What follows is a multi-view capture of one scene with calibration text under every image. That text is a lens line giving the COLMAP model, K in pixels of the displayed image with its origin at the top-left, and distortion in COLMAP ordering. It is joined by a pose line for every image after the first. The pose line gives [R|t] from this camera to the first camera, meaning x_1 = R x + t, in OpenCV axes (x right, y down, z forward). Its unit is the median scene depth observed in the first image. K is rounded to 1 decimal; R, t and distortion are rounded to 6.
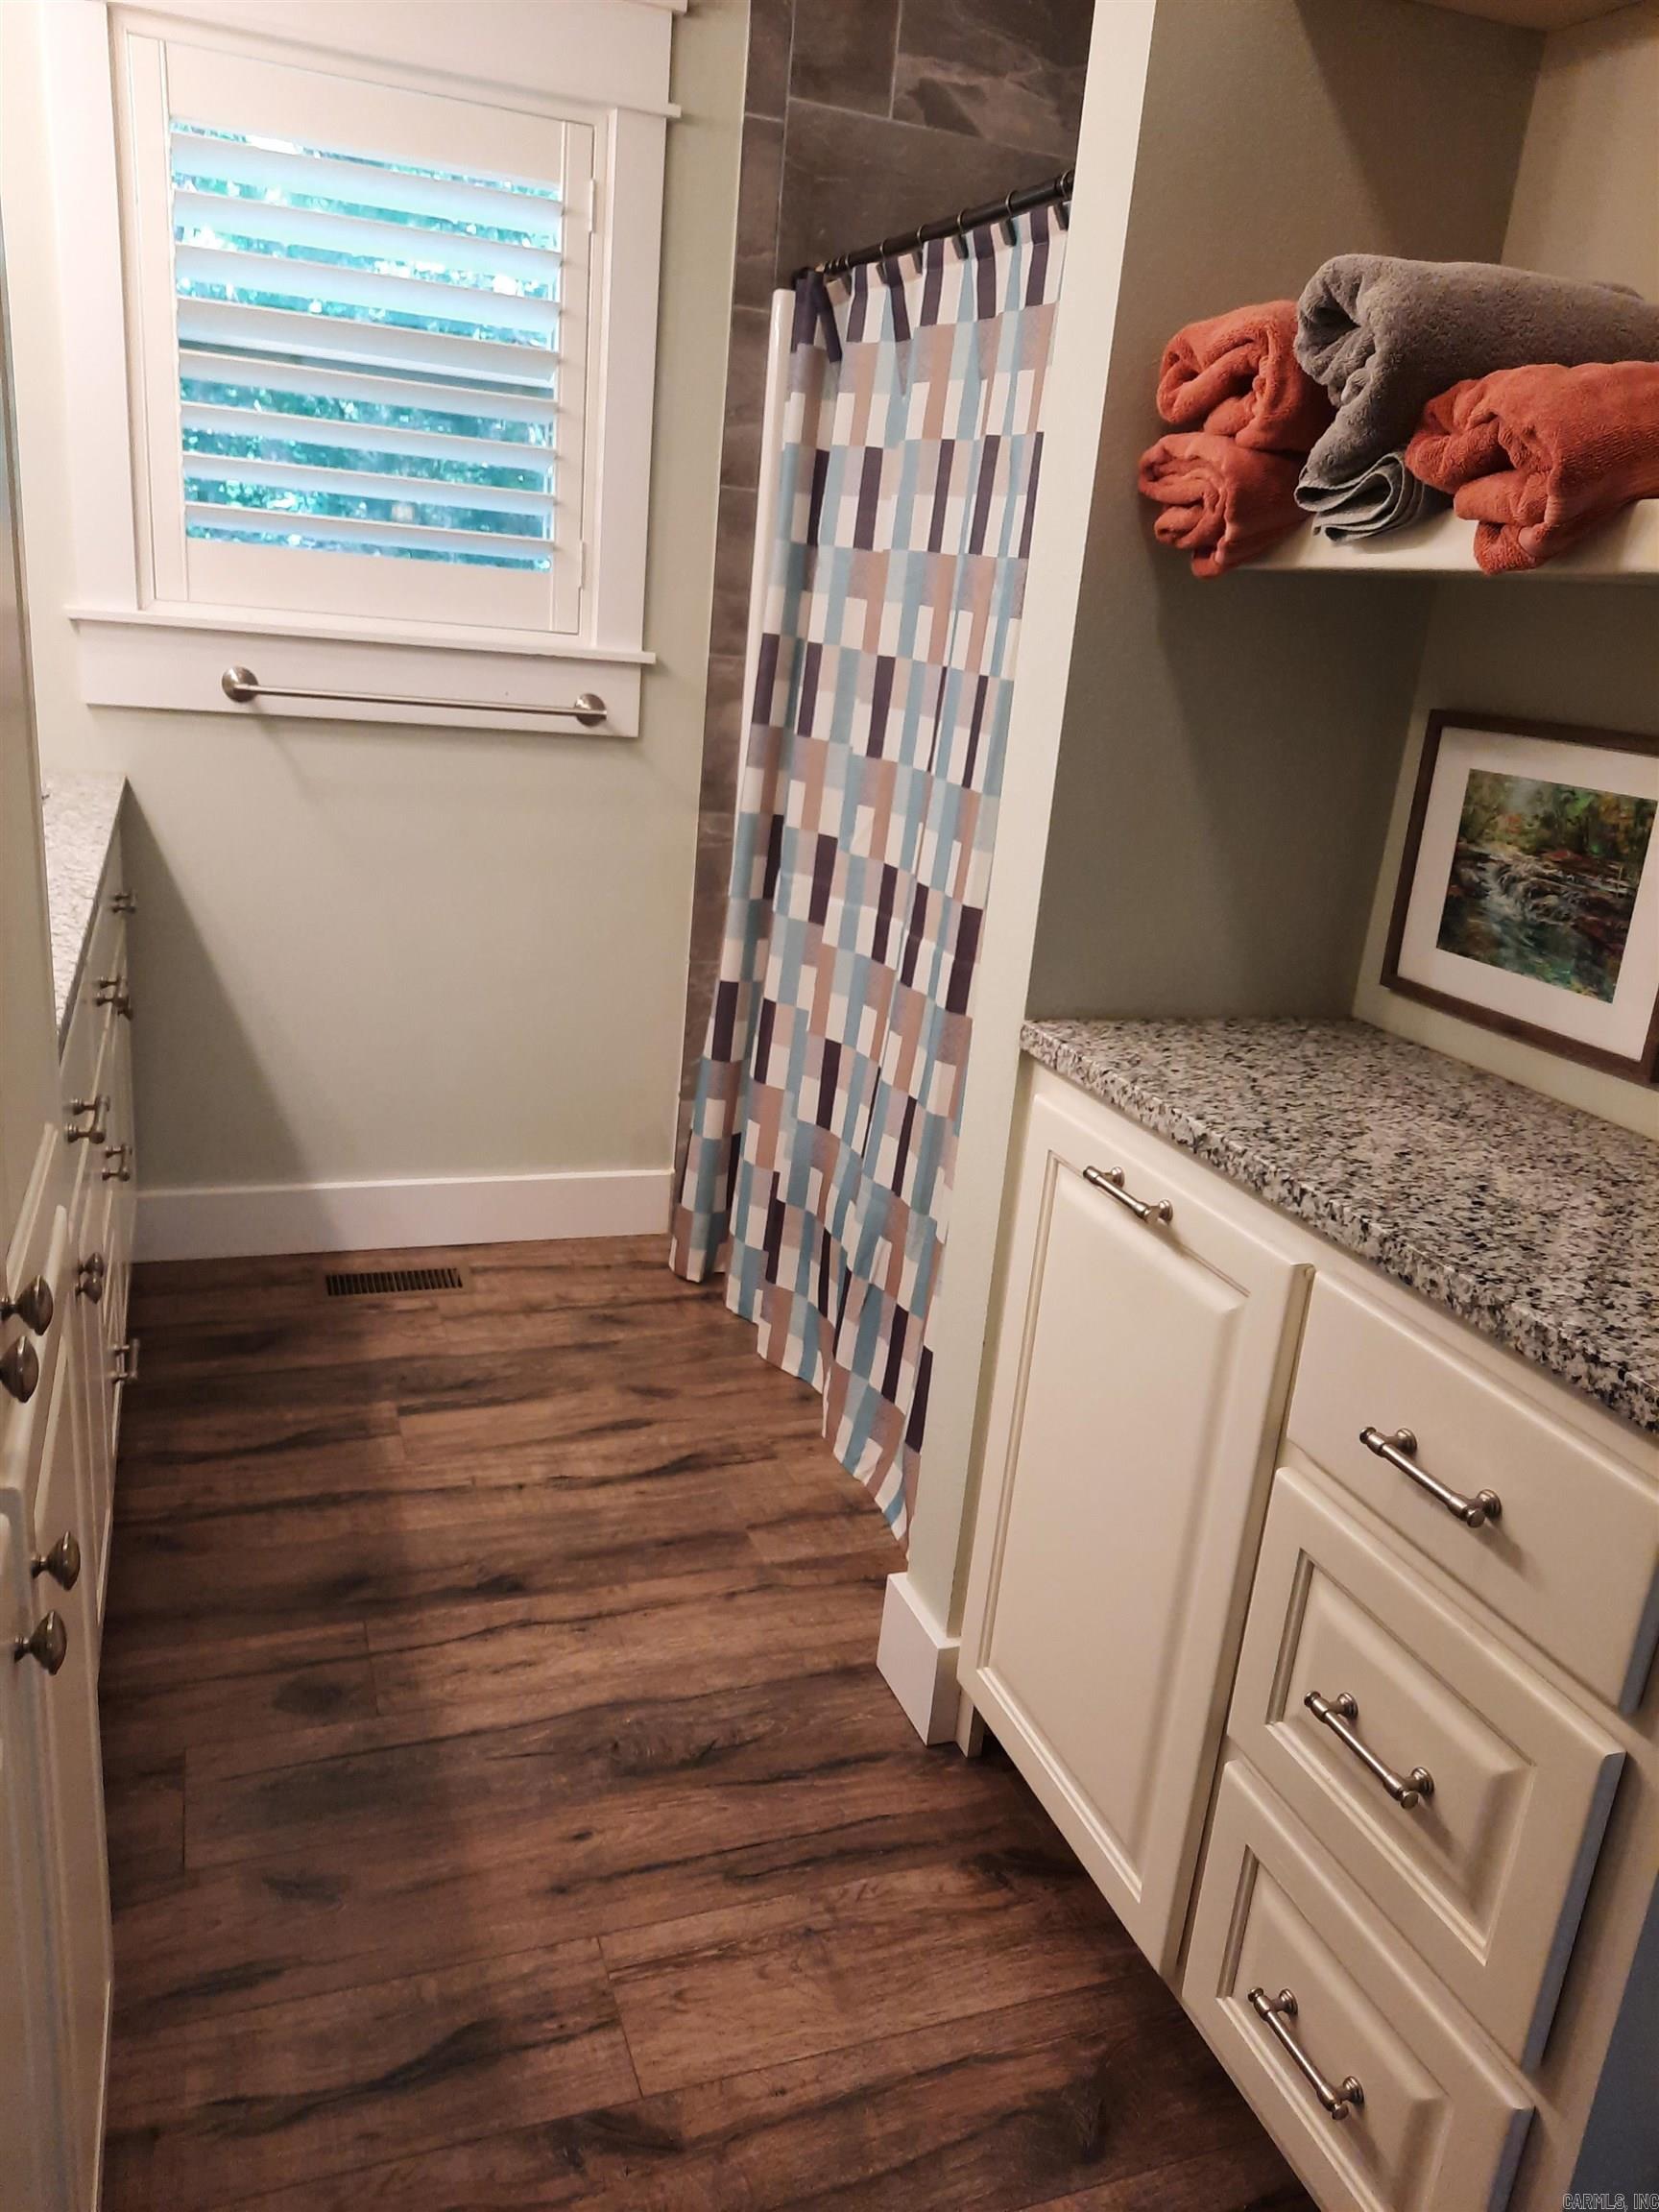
lens RADIAL K [[1622.2, 0, 849.5], [0, 1622.2, 1121.4], [0, 0, 1]] dist [0.068725, -0.083446]
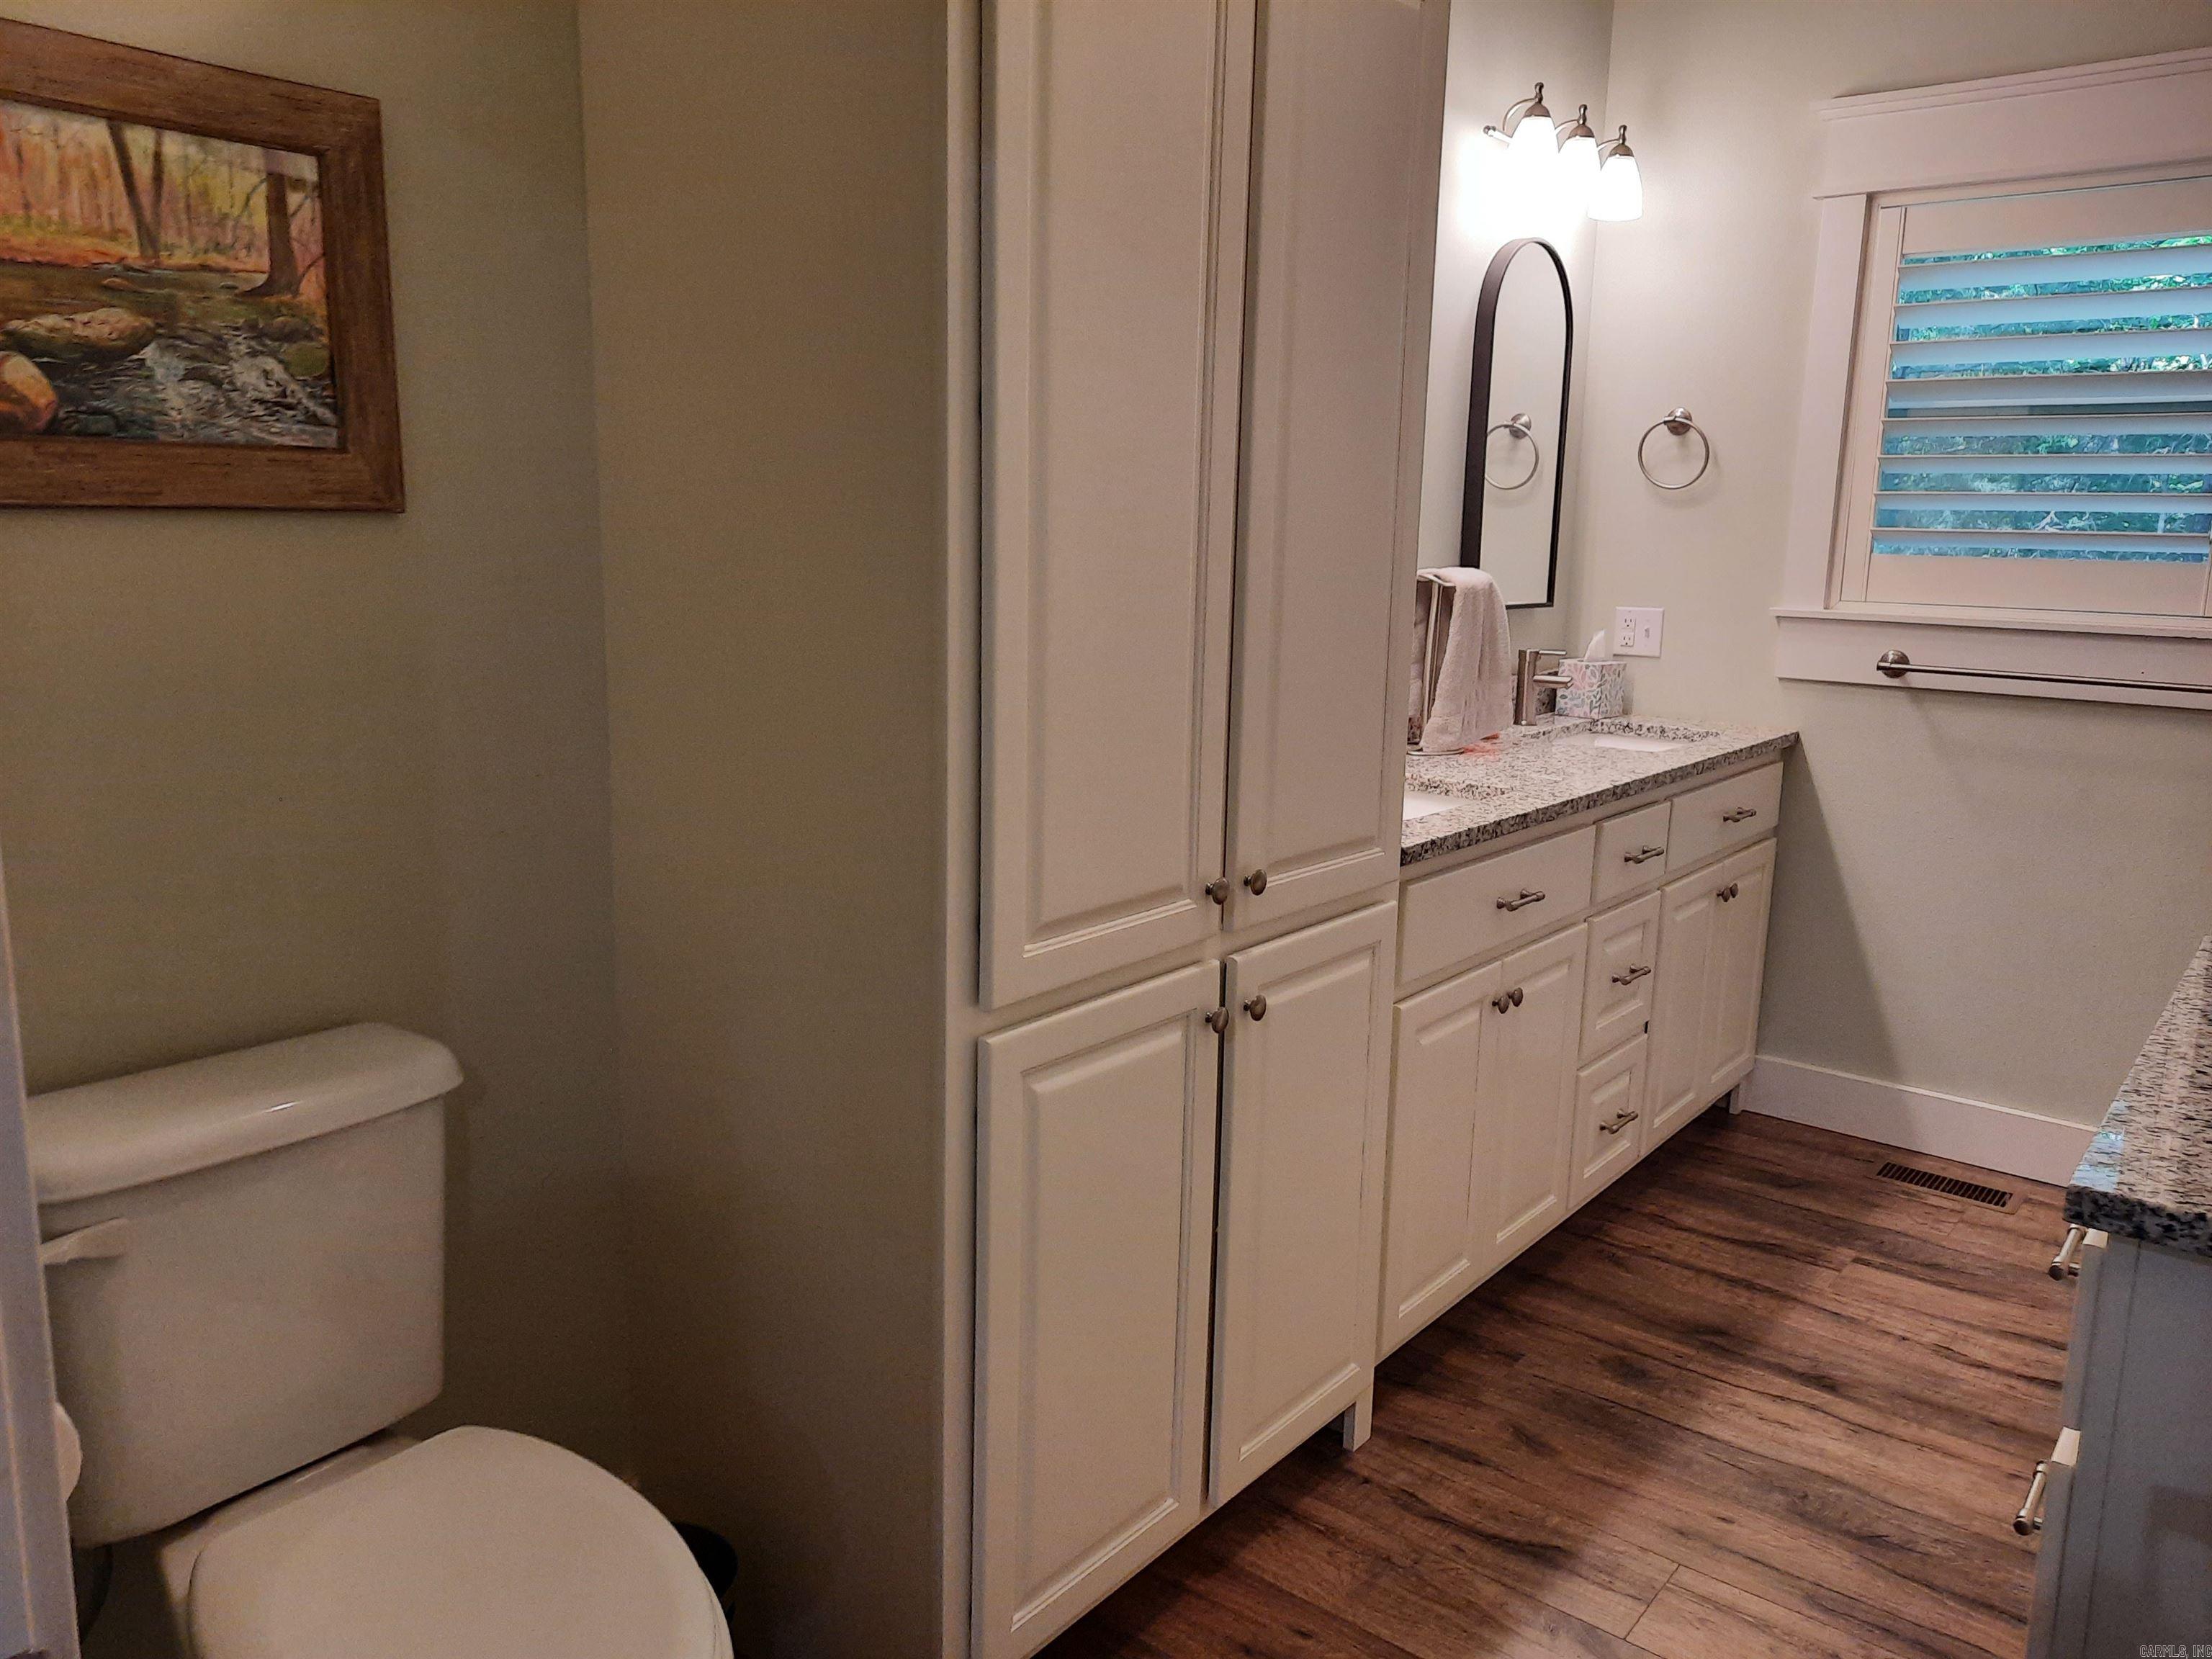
lens RADIAL K [[1622.2, 0, 1108.4], [0, 1622.2, 823.7], [0, 0, 1]] dist [0.068725, -0.083446]
pose [[0.506403, 0.082807, -0.858311, 0.480107], [-0.243037, 0.968731, -0.049932, 0.070479], [0.827338, 0.233888, 0.510694, -0.126518]]
